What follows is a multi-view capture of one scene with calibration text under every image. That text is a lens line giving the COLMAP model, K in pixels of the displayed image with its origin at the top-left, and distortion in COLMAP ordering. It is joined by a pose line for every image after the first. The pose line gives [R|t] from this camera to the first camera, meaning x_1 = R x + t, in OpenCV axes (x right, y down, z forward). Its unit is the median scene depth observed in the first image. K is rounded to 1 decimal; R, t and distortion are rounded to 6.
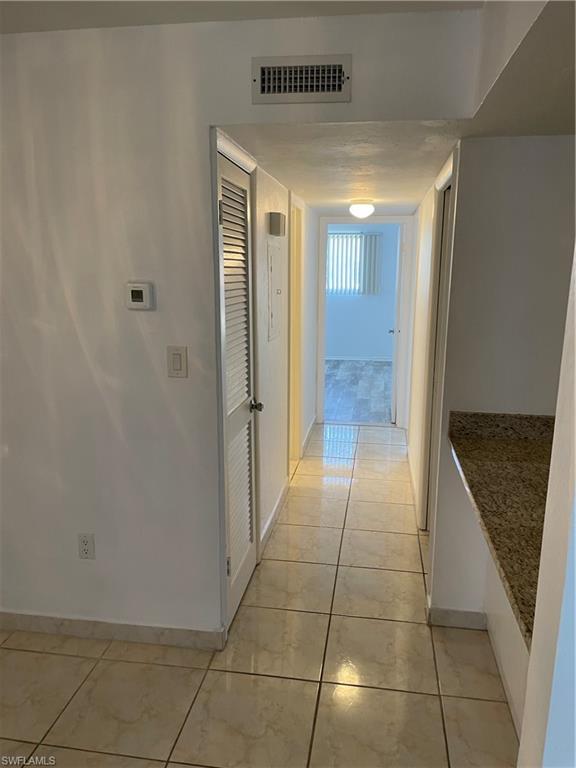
lens RADIAL K [[589.1, 0, 291.4], [0, 589.1, 381.4], [0, 0, 1]] dist [0.085743, -0.114650]
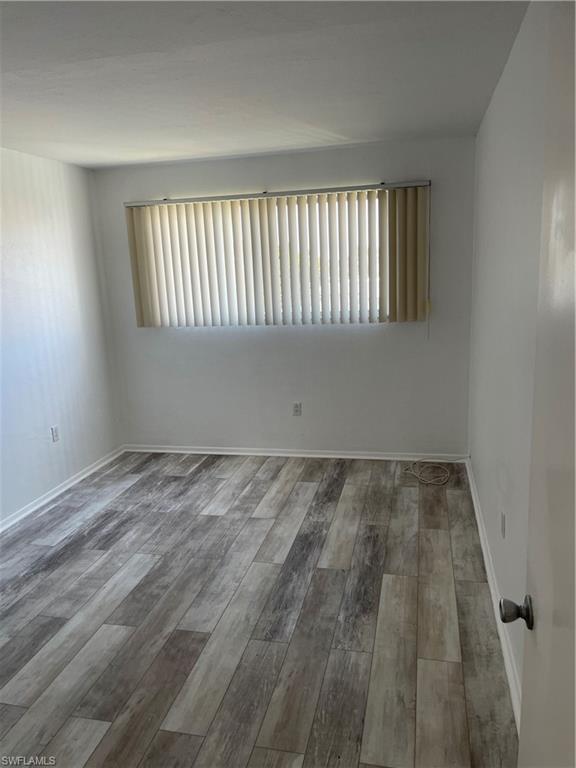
lens RADIAL K [[589.1, 0, 291.4], [0, 589.1, 381.4], [0, 0, 1]] dist [0.085743, -0.114650]
pose [[0.996492, -0.034189, -0.076383, 0.079277], [0.034668, 0.999387, 0.004950, -0.107902], [0.076167, -0.007581, 0.997066, 0.550479]]
